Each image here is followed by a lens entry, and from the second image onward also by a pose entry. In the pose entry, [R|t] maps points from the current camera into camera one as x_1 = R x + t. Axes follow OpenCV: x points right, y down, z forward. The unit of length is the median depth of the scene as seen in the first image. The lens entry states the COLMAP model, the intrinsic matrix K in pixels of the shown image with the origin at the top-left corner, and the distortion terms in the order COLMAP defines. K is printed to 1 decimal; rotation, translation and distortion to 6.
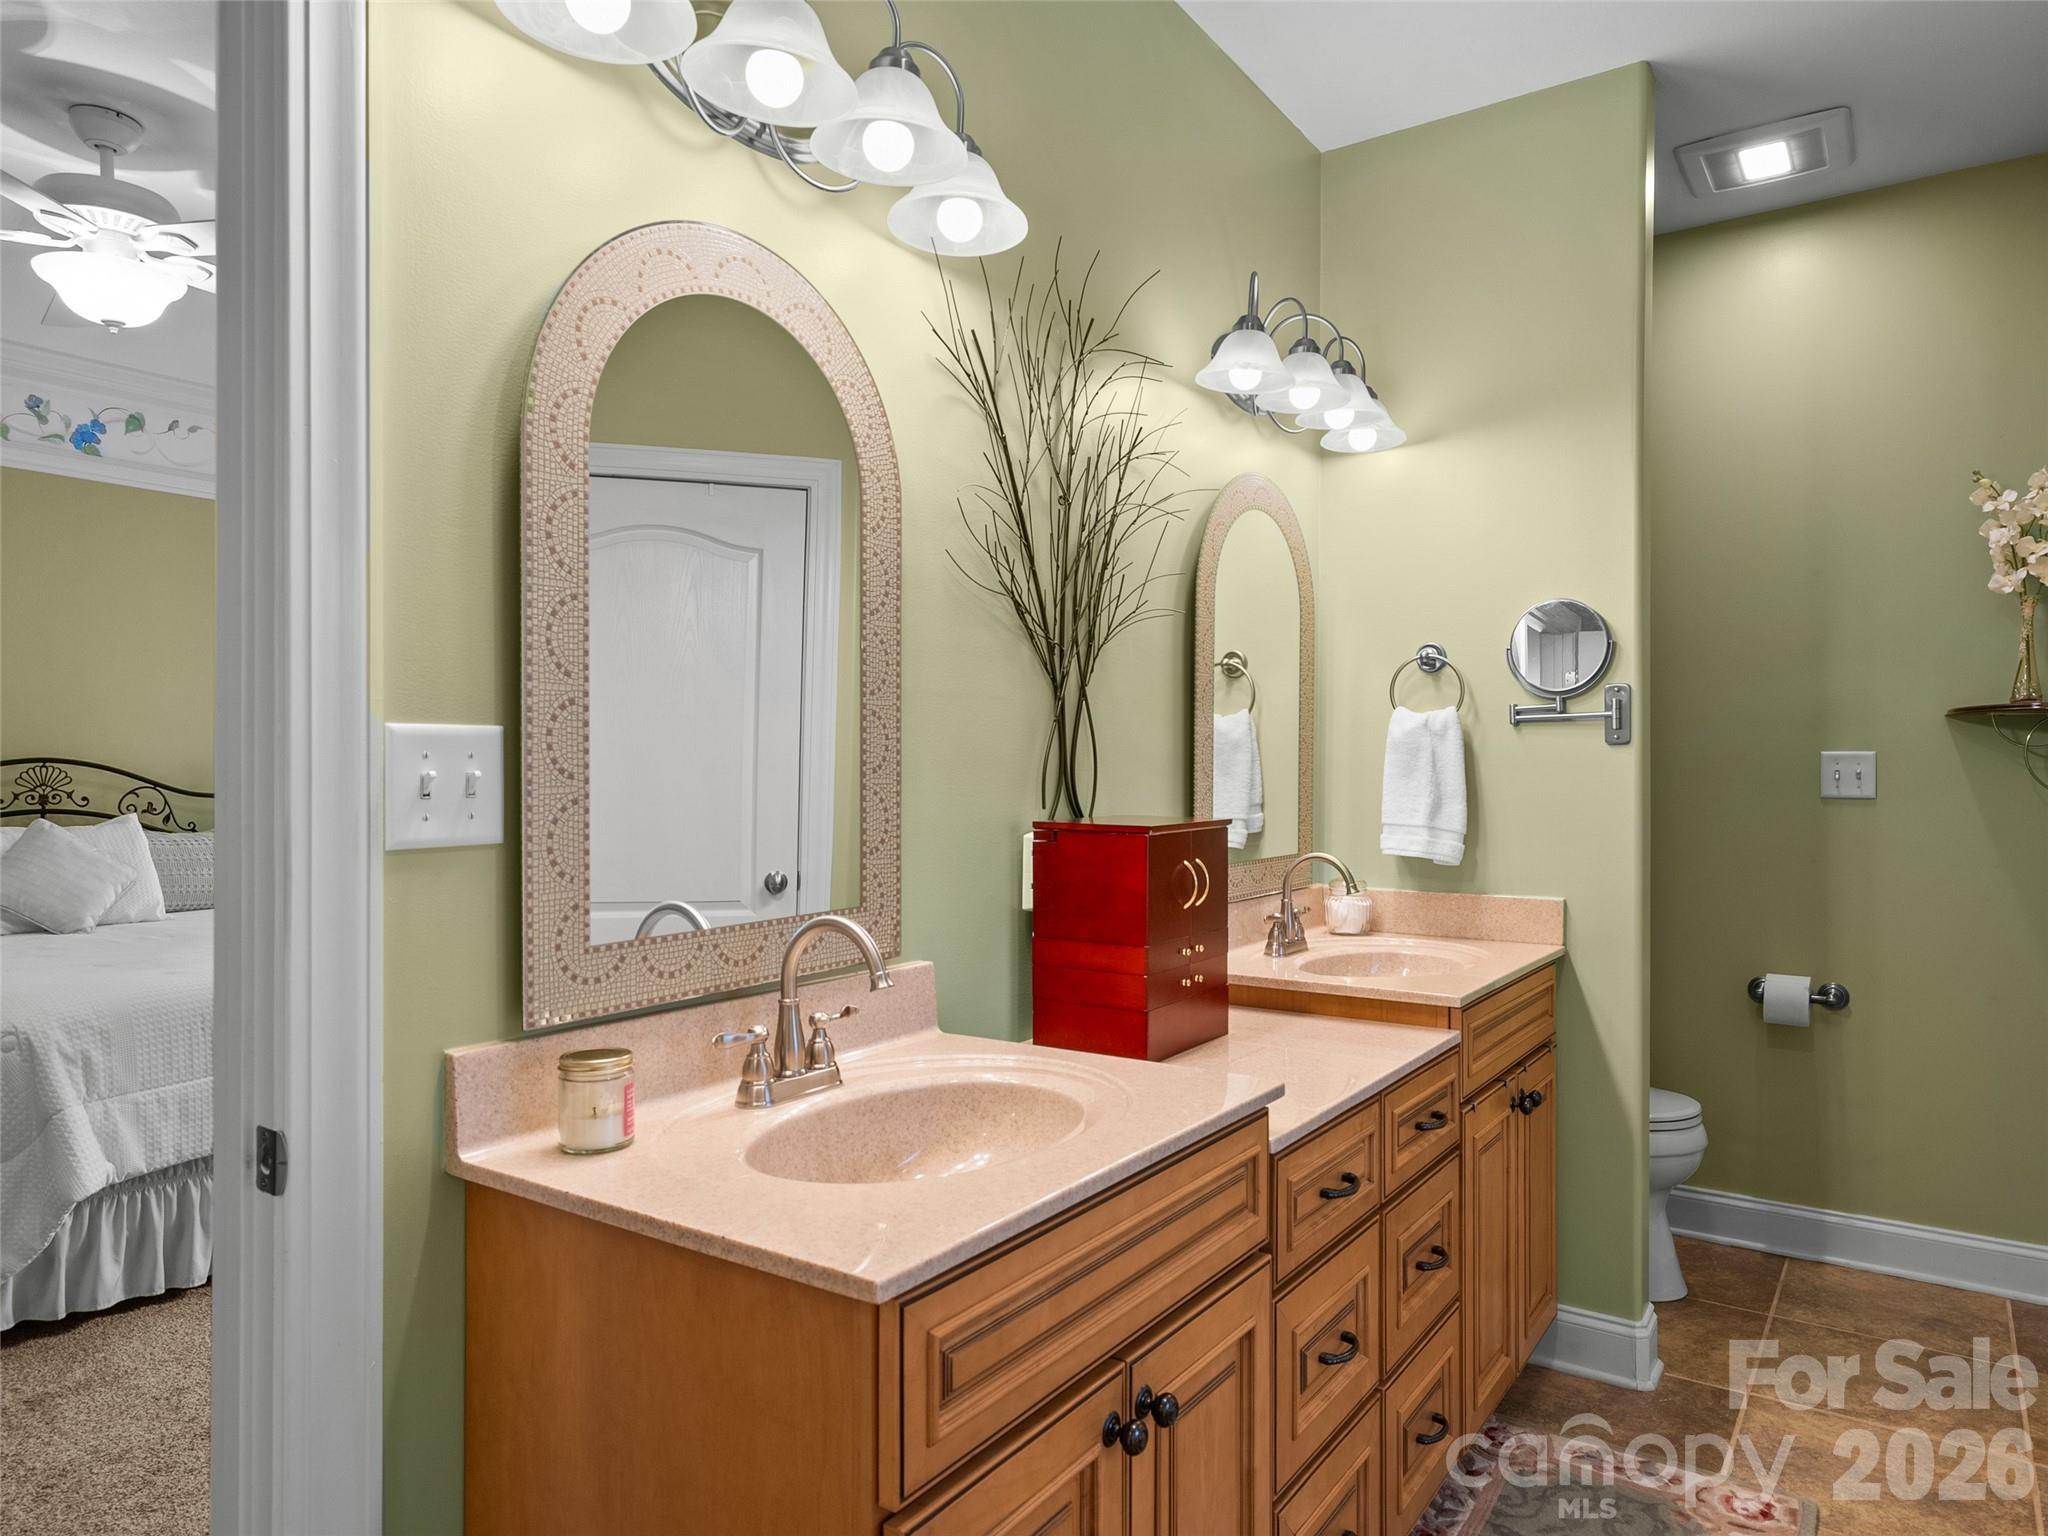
lens RADIAL K [[1291.6, 0, 1016.0], [0, 1291.6, 770.7], [0, 0, 1]] dist [0.003341, -0.000139]
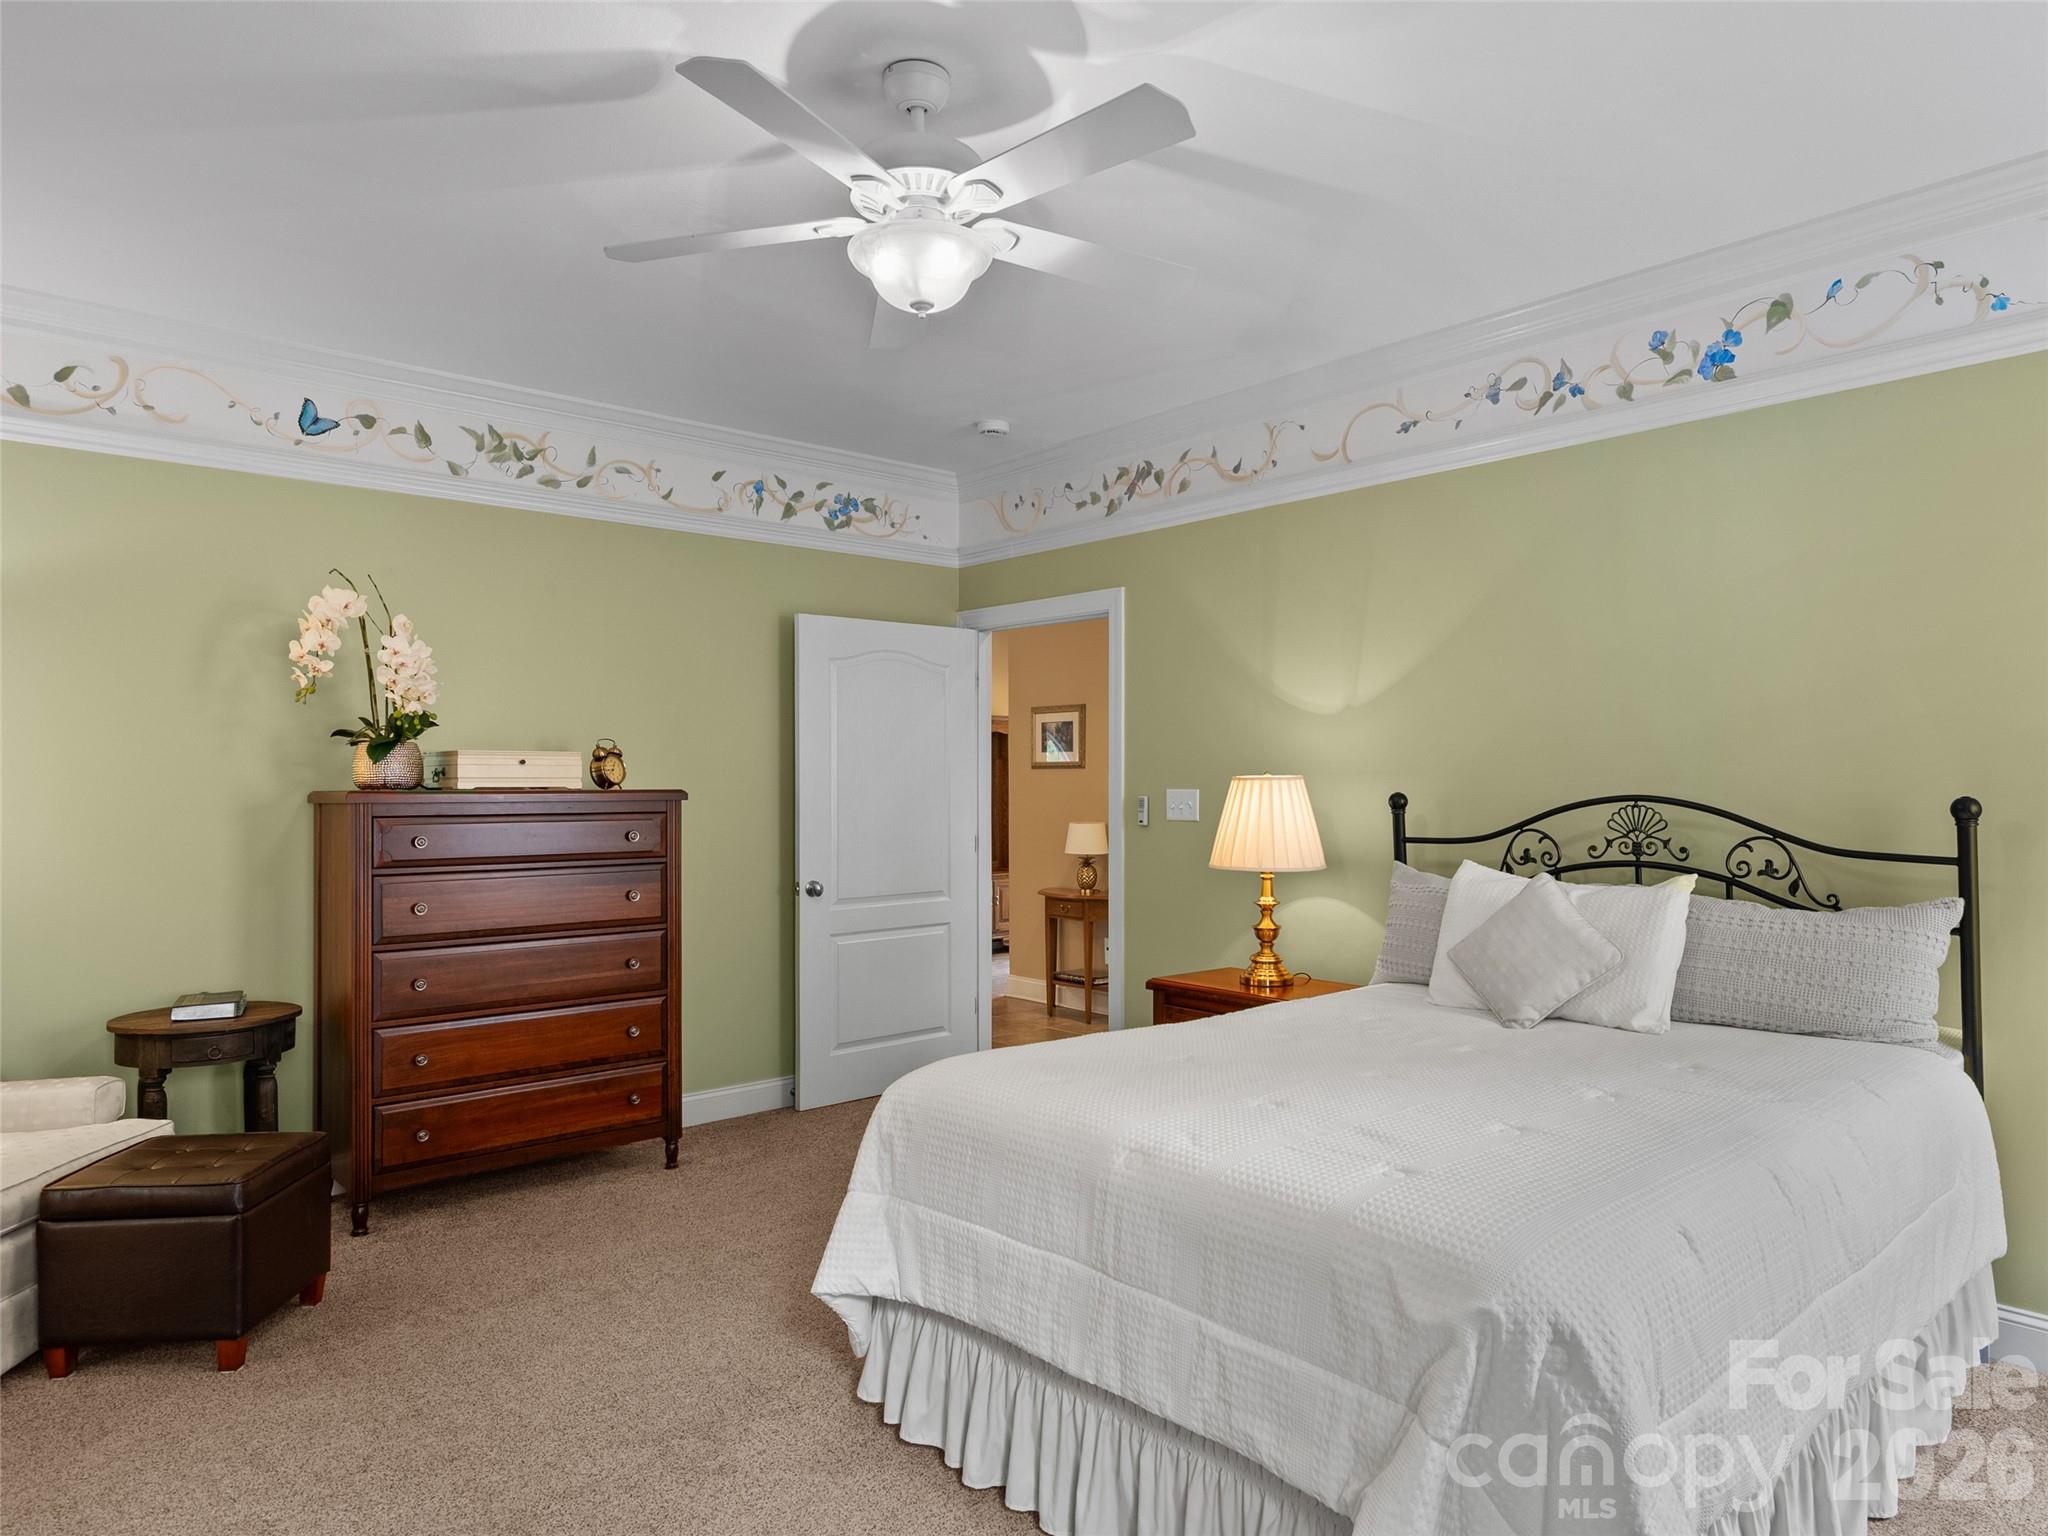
lens RADIAL K [[1291.6, 0, 1093.1], [0, 1291.6, 786.4], [0, 0, 1]] dist [0.003341, -0.000139]
pose [[-0.206511, 0.005136, -0.978431, 0.076644], [-0.000971, 0.999985, 0.005454, -0.018717], [0.978444, 0.002077, -0.206503, 0.818087]]
